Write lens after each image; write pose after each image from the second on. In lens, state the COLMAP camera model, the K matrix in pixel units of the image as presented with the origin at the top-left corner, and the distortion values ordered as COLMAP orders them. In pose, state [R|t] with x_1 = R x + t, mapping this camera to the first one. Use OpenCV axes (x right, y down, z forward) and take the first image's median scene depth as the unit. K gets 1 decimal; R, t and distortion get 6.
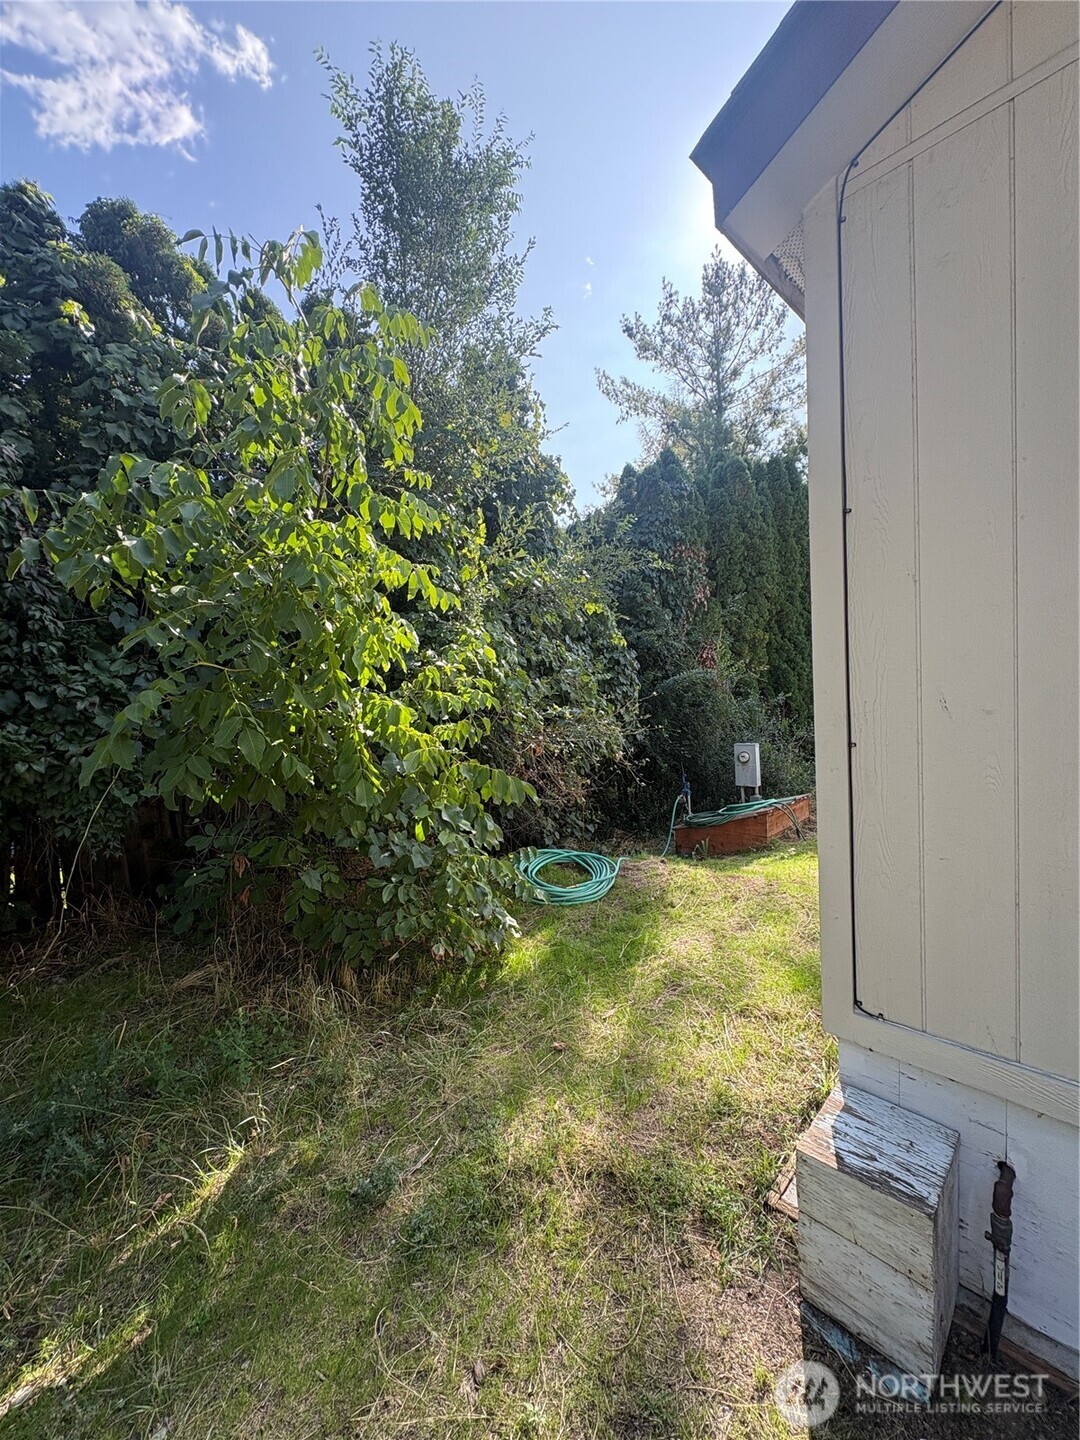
lens RADIAL K [[575.9, 0, 538.7], [0, 575.9, 717.7], [0, 0, 1]] dist [-0.001505, 0.000453]
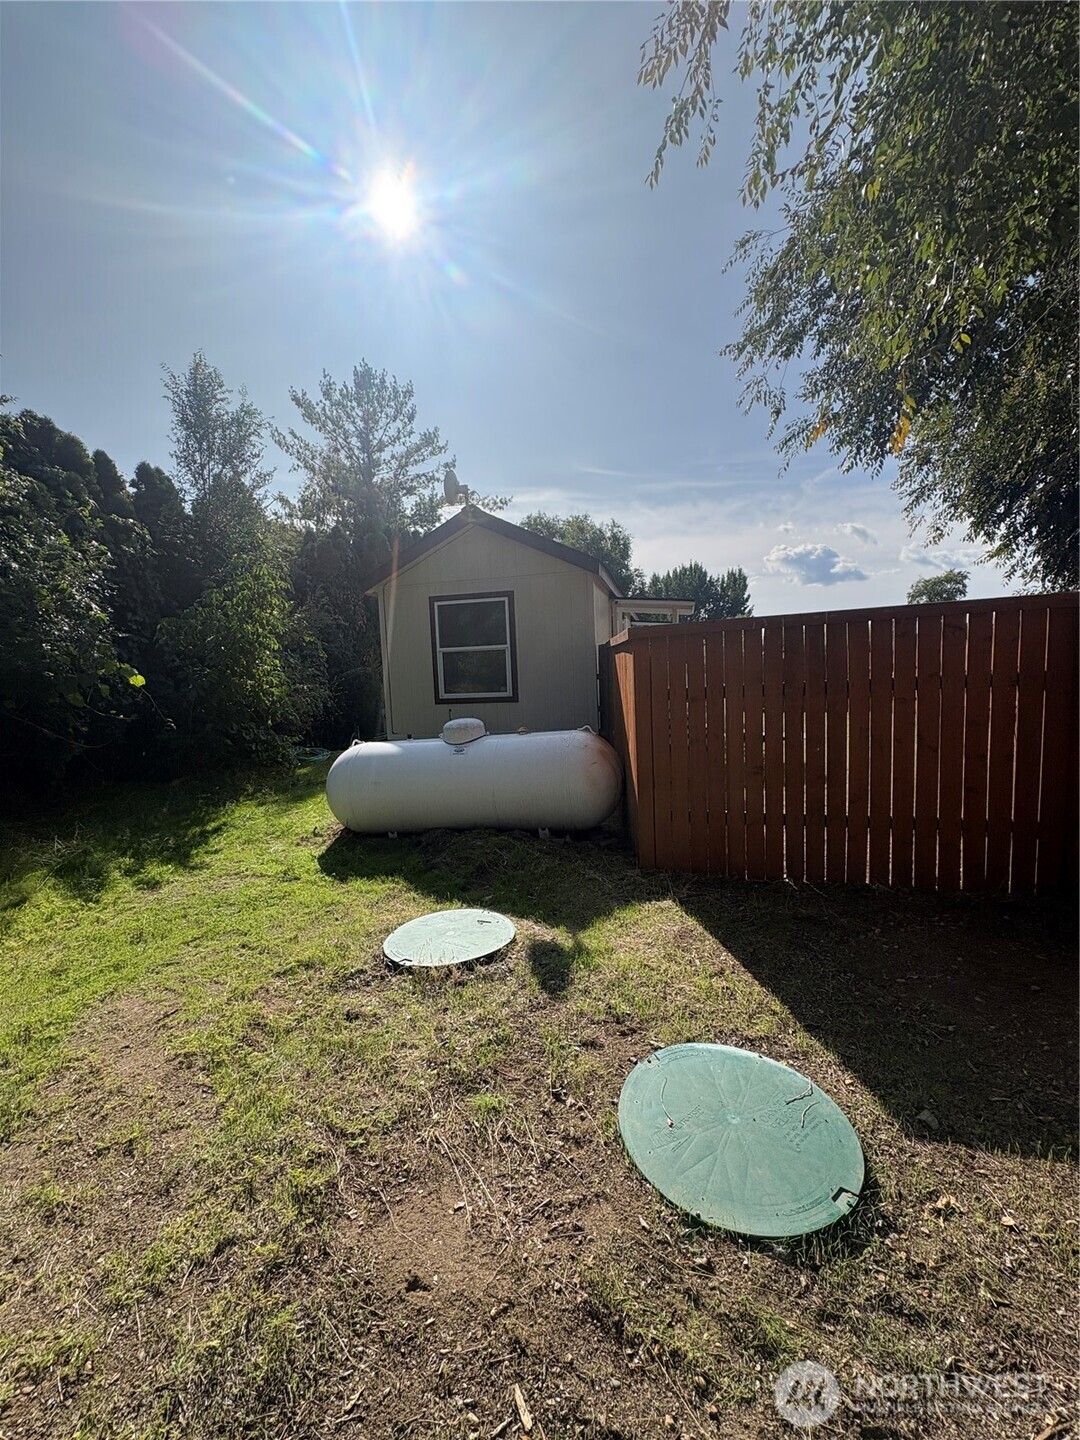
lens RADIAL K [[575.9, 0, 538.9], [0, 575.9, 722.1], [0, 0, 1]] dist [-0.001505, 0.000453]
pose [[0.841264, -0.034110, 0.539547, -0.105221], [0.025717, 0.999403, 0.023084, 0.025770], [-0.540012, -0.005544, 0.841639, -0.371905]]
